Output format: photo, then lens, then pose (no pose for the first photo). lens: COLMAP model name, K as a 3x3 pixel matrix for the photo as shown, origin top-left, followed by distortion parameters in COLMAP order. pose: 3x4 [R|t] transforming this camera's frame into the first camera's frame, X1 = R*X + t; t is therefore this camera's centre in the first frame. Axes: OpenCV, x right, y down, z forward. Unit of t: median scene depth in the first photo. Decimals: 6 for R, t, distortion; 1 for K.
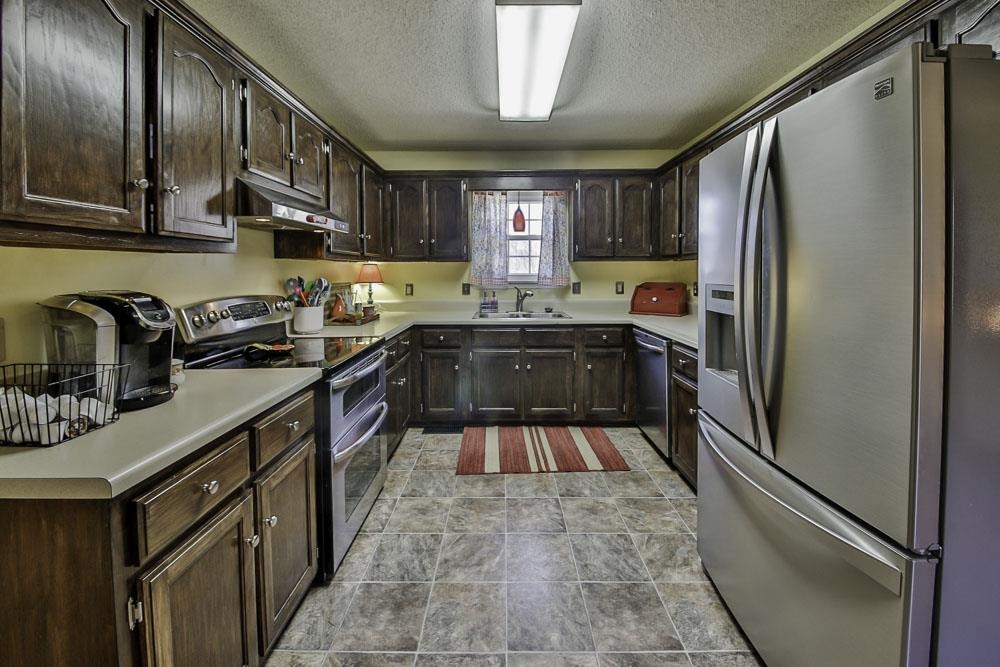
lens RADIAL K [[406.7, 0, 517.0], [0, 406.7, 282.4], [0, 0, 1]] dist [-0.002191, -0.000936]
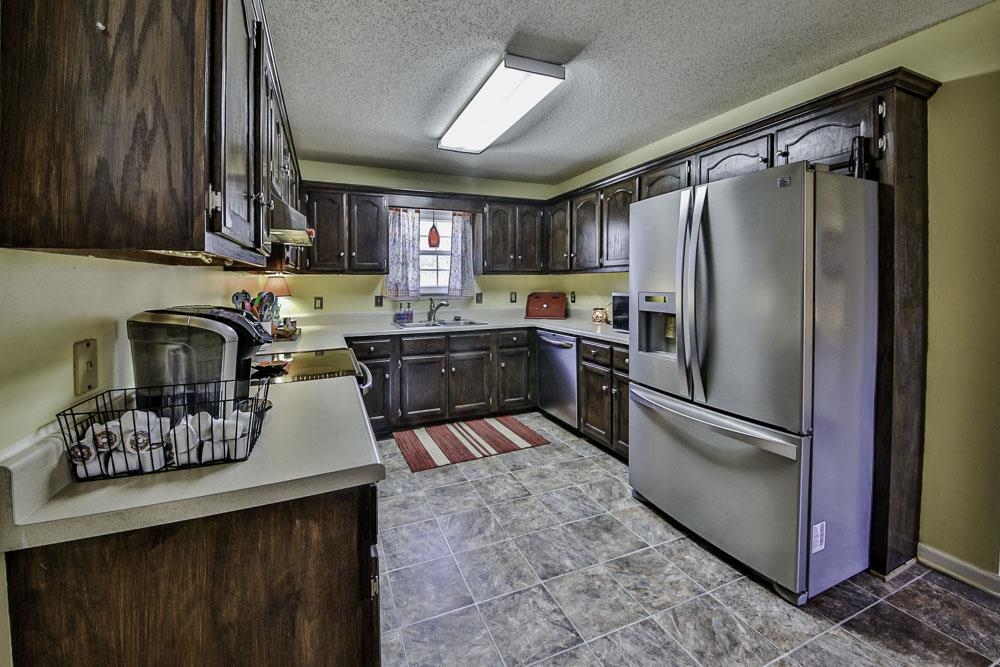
lens RADIAL K [[387.7, 0, 501.5], [0, 387.7, 294.2], [0, 0, 1]] dist [-0.002043, -0.000318]
pose [[0.925389, -0.014178, 0.378752, -0.228985], [0.013962, 0.999897, 0.003315, -0.000039], [-0.378760, 0.002221, 0.925492, -0.031775]]
